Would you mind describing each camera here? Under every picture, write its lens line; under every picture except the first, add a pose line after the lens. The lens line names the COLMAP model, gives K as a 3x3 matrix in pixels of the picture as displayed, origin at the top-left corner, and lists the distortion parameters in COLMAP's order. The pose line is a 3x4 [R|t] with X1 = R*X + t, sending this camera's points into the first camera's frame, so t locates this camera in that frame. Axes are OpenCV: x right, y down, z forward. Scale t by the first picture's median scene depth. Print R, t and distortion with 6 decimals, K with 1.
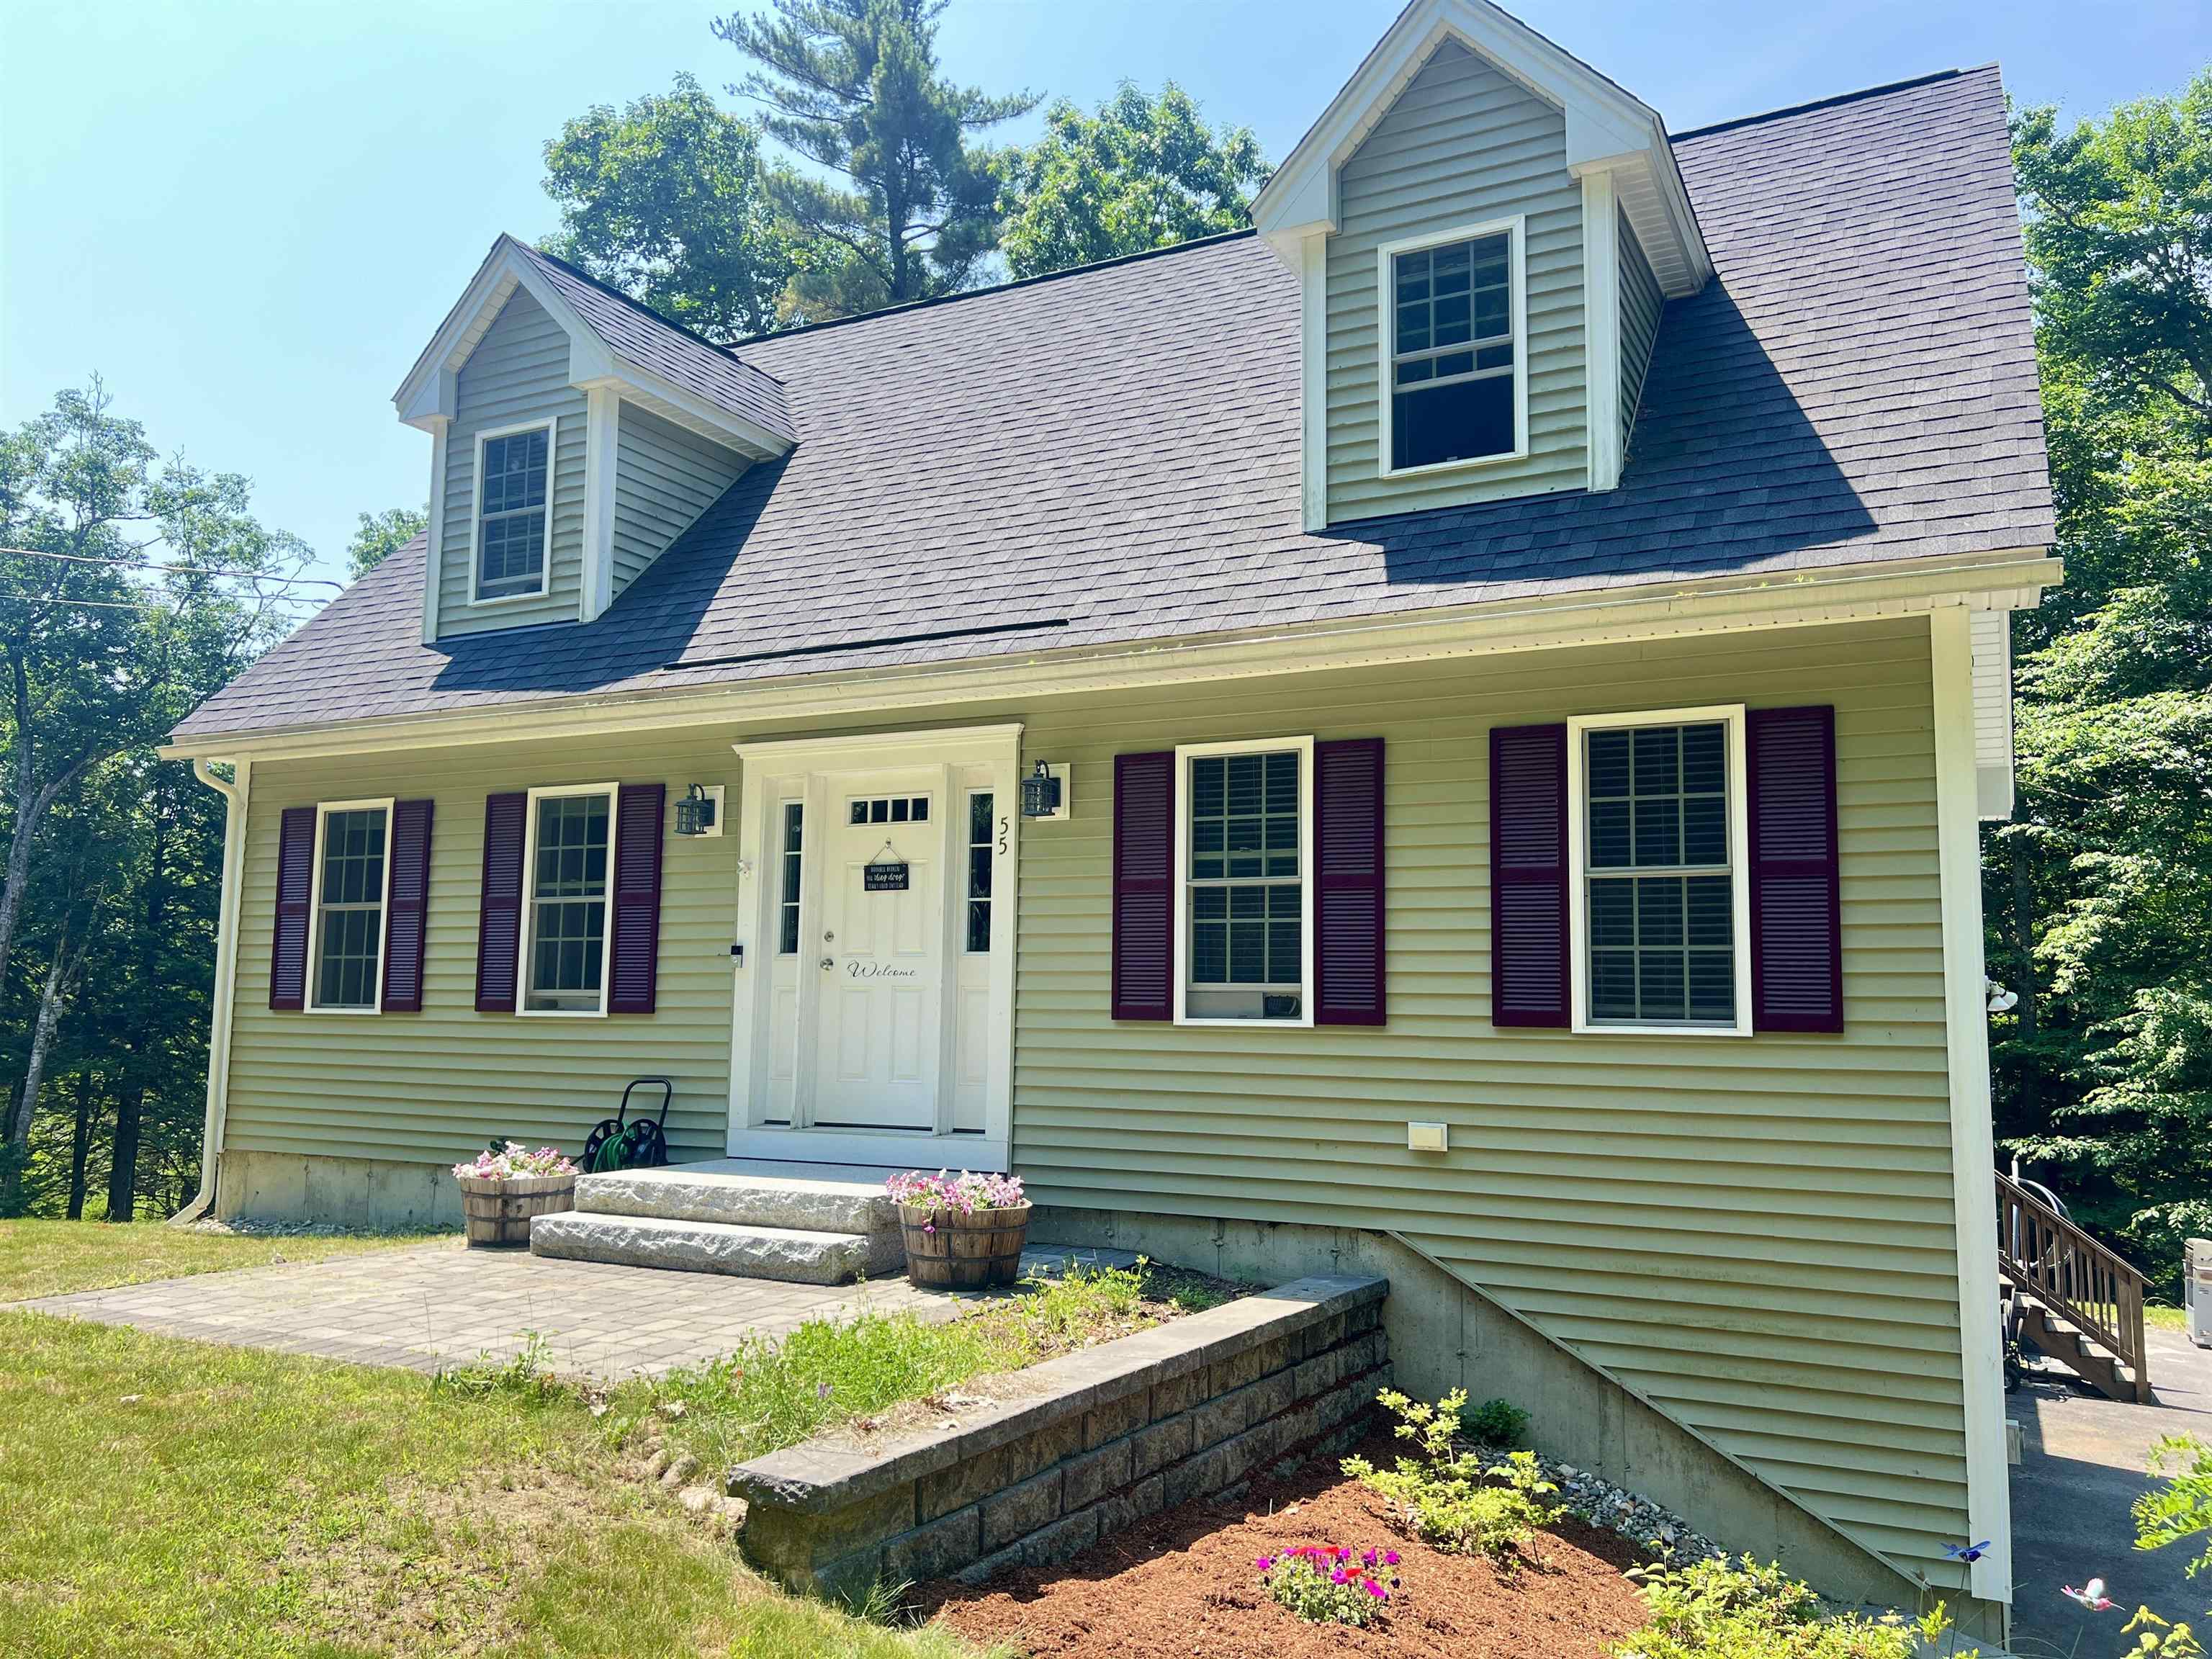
lens RADIAL K [[1651.5, 0, 1106.0], [0, 1651.5, 829.5], [0, 0, 1]] dist [0.049666, -0.059811]
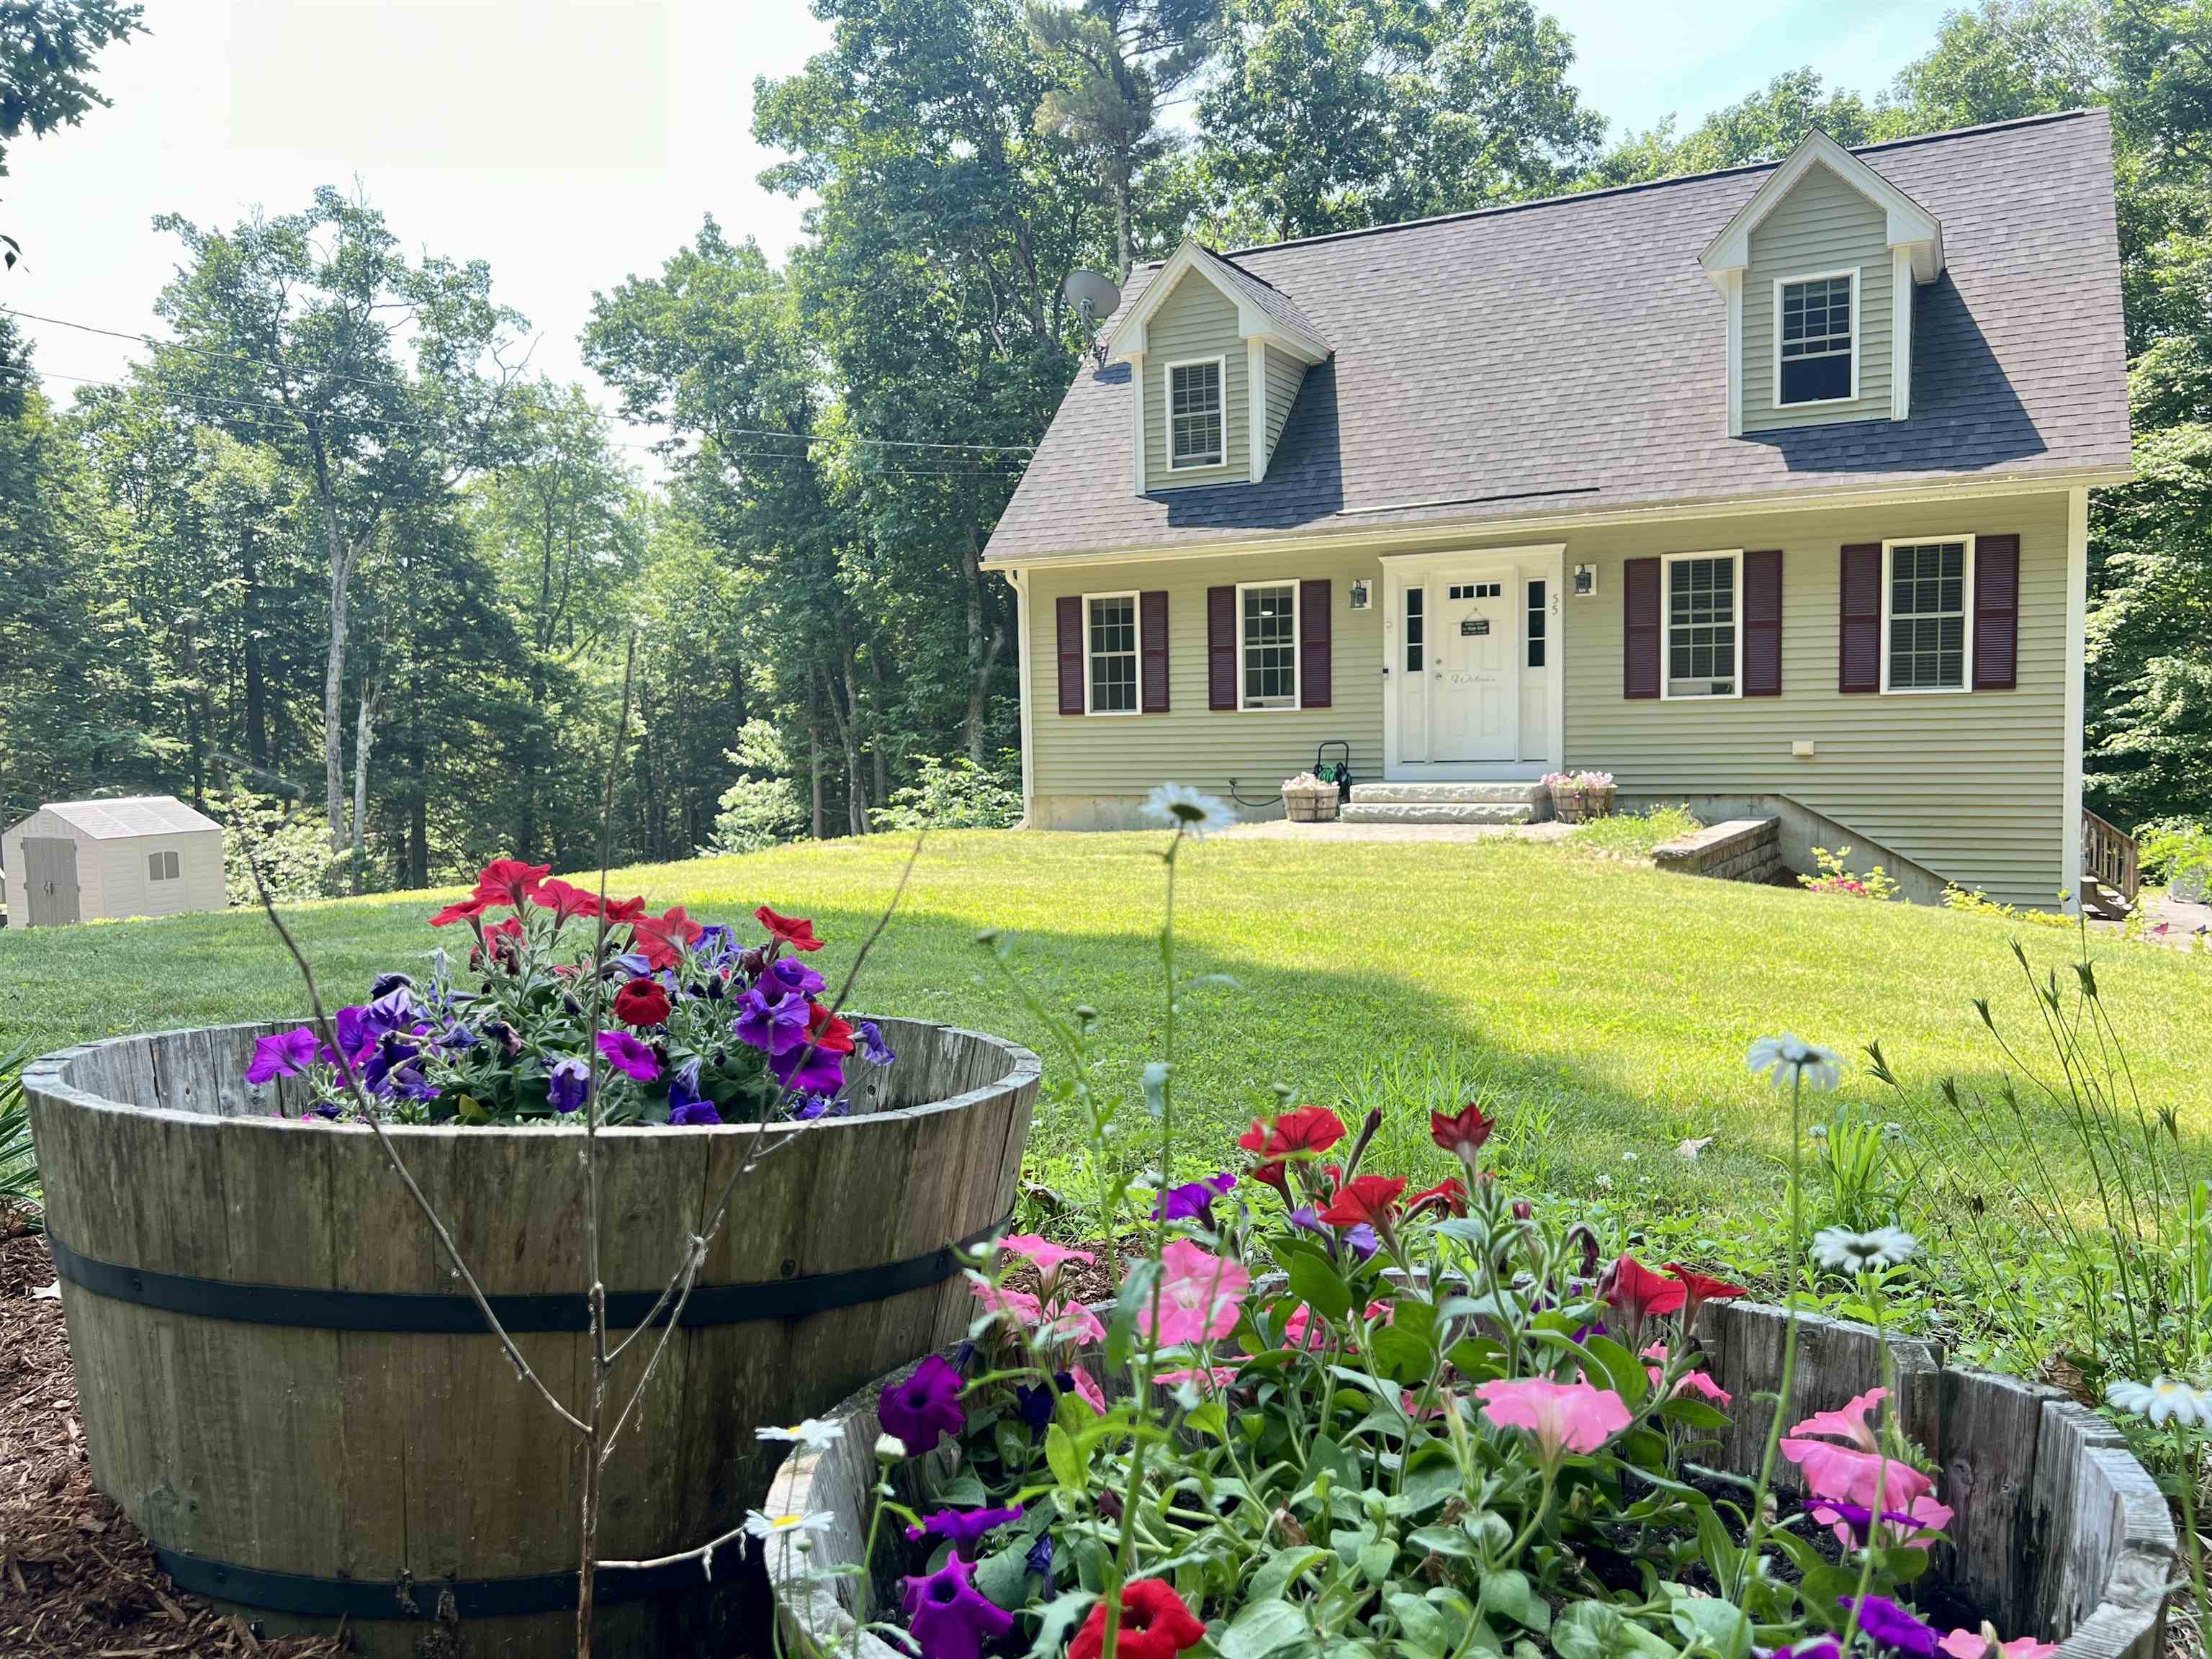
lens RADIAL K [[1651.5, 0, 1106.0], [0, 1651.5, 829.5], [0, 0, 1]] dist [0.049666, -0.059811]
pose [[0.999304, -0.036647, -0.007038, -0.539927], [0.037313, 0.983637, 0.176254, -0.091371], [0.000464, -0.176394, 0.984320, -0.861204]]
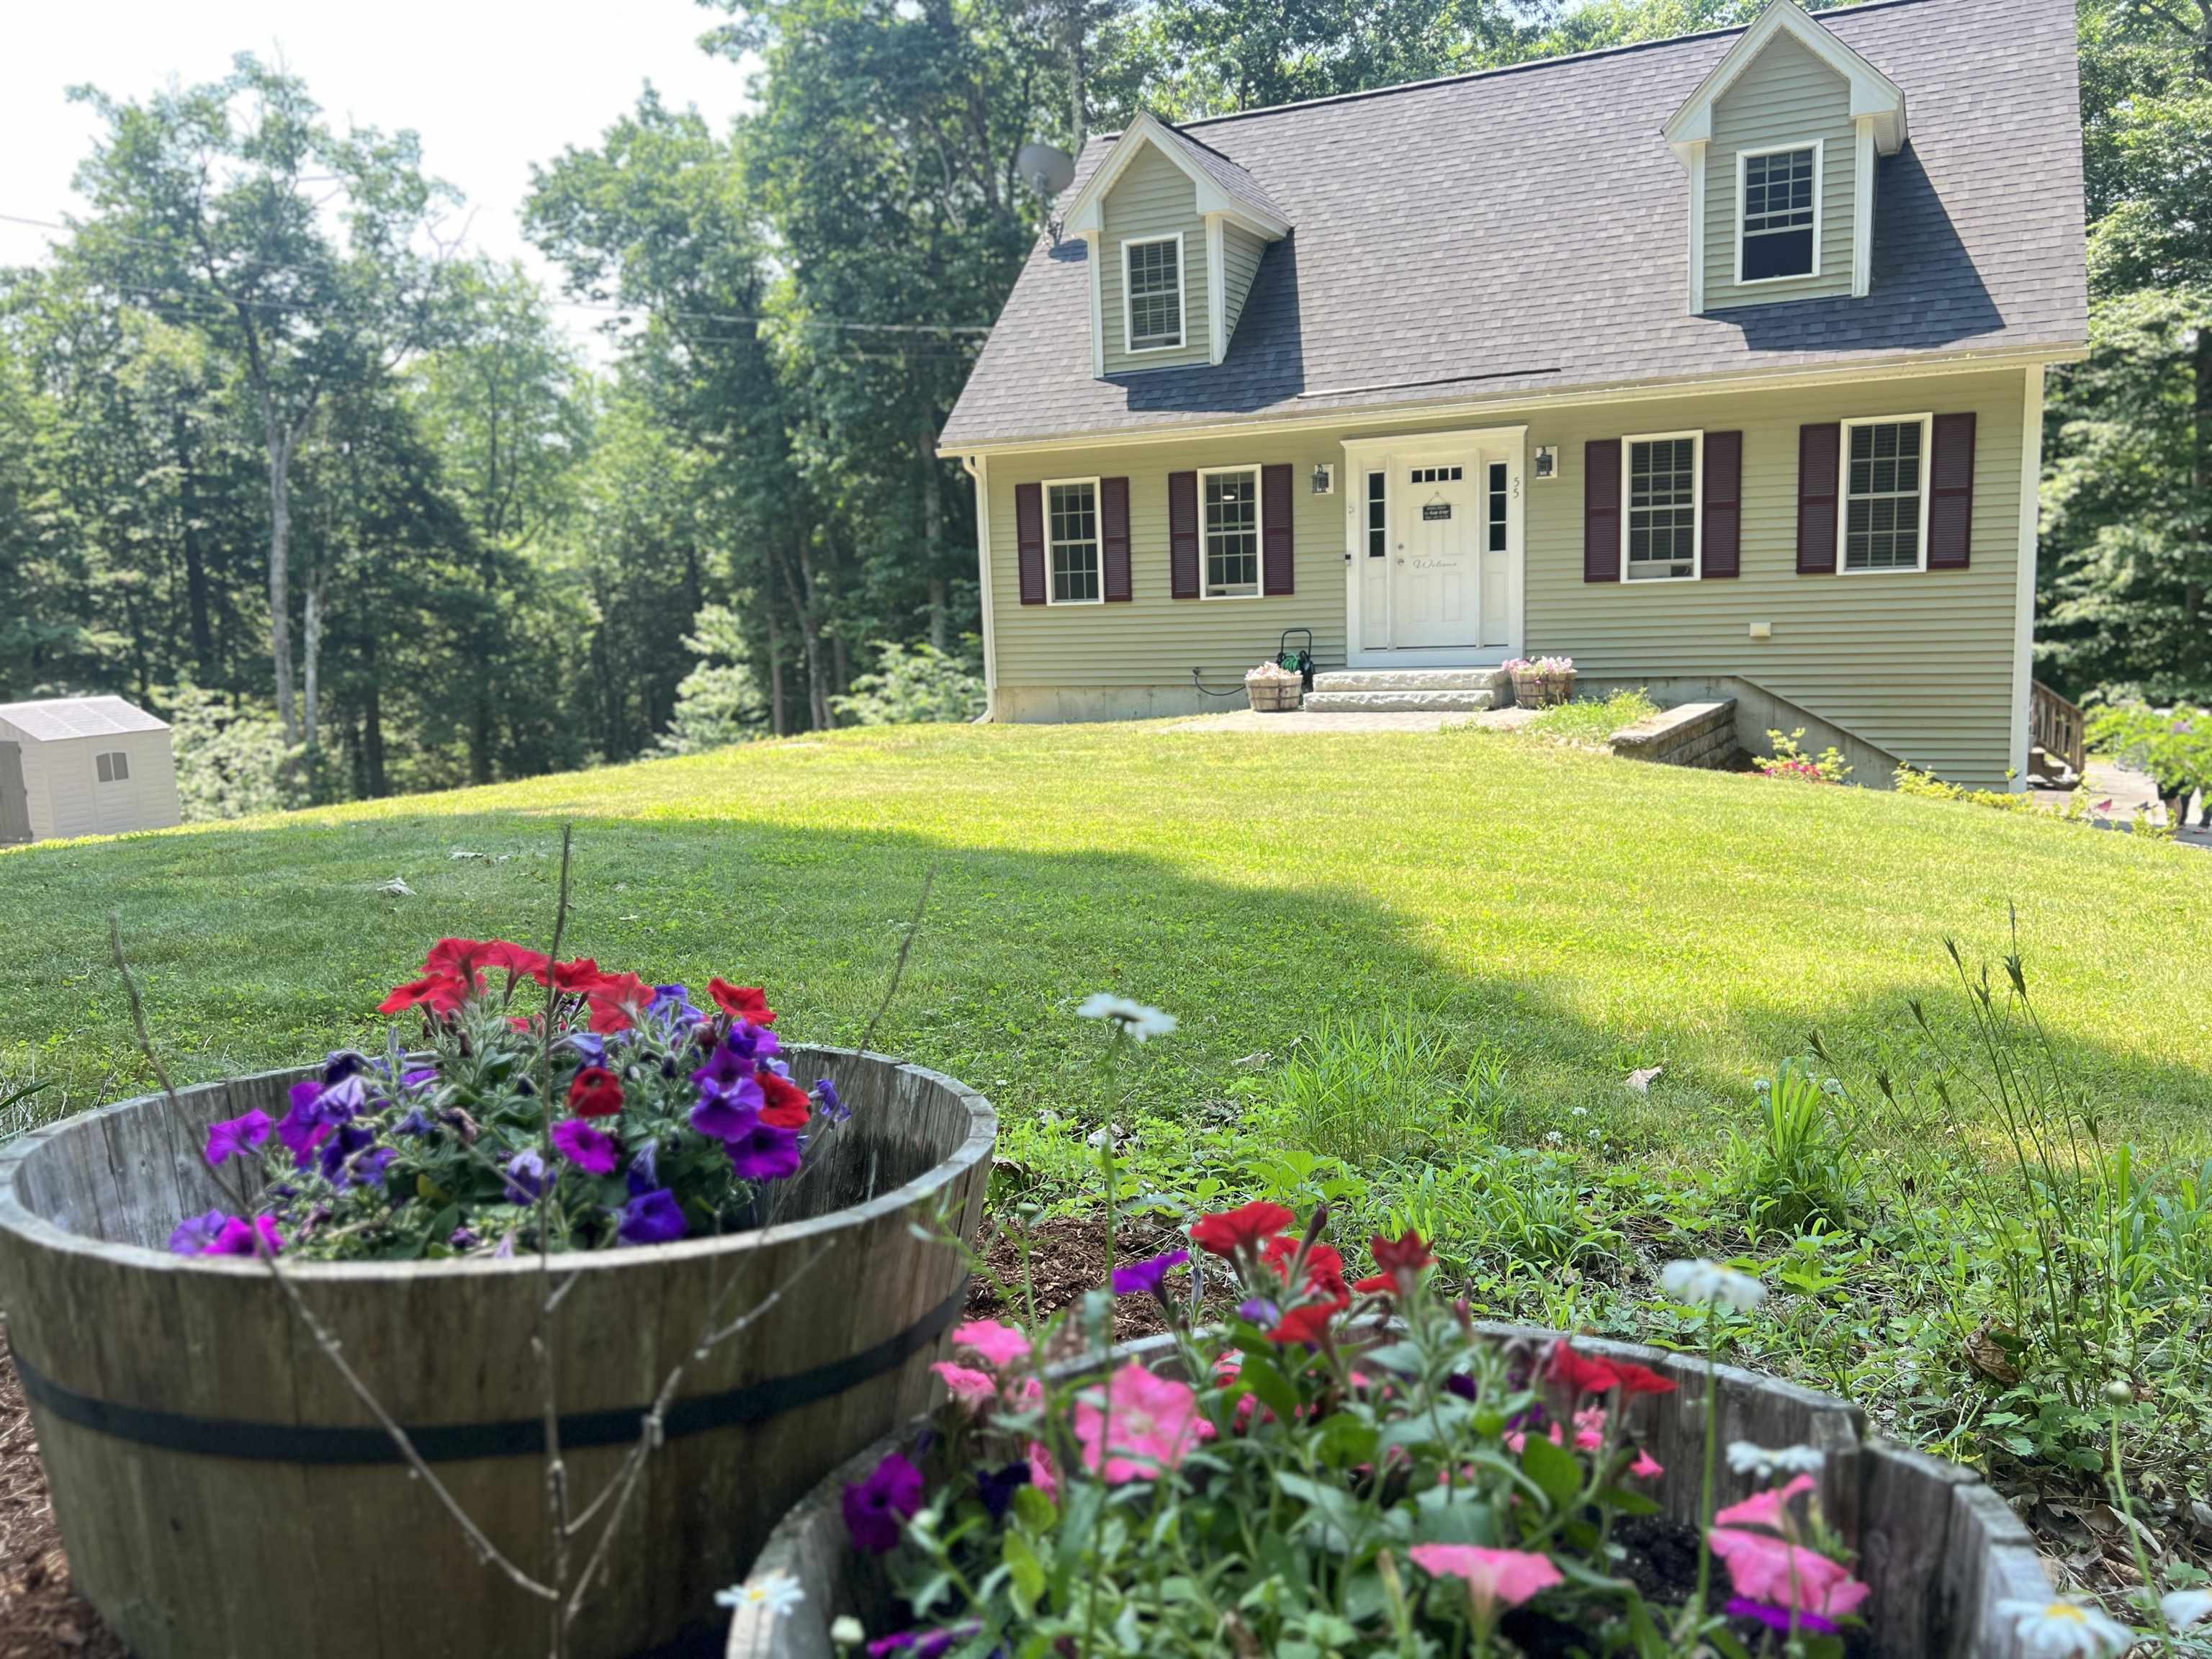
lens RADIAL K [[1650.2, 0, 1118.9], [0, 1650.2, 820.4], [0, 0, 1]] dist [0.047799, -0.054958]
pose [[0.998400, -0.053482, 0.018357, -0.538067], [0.047400, 0.968614, 0.244009, -0.105297], [-0.030831, -0.242748, 0.969599, -0.858760]]
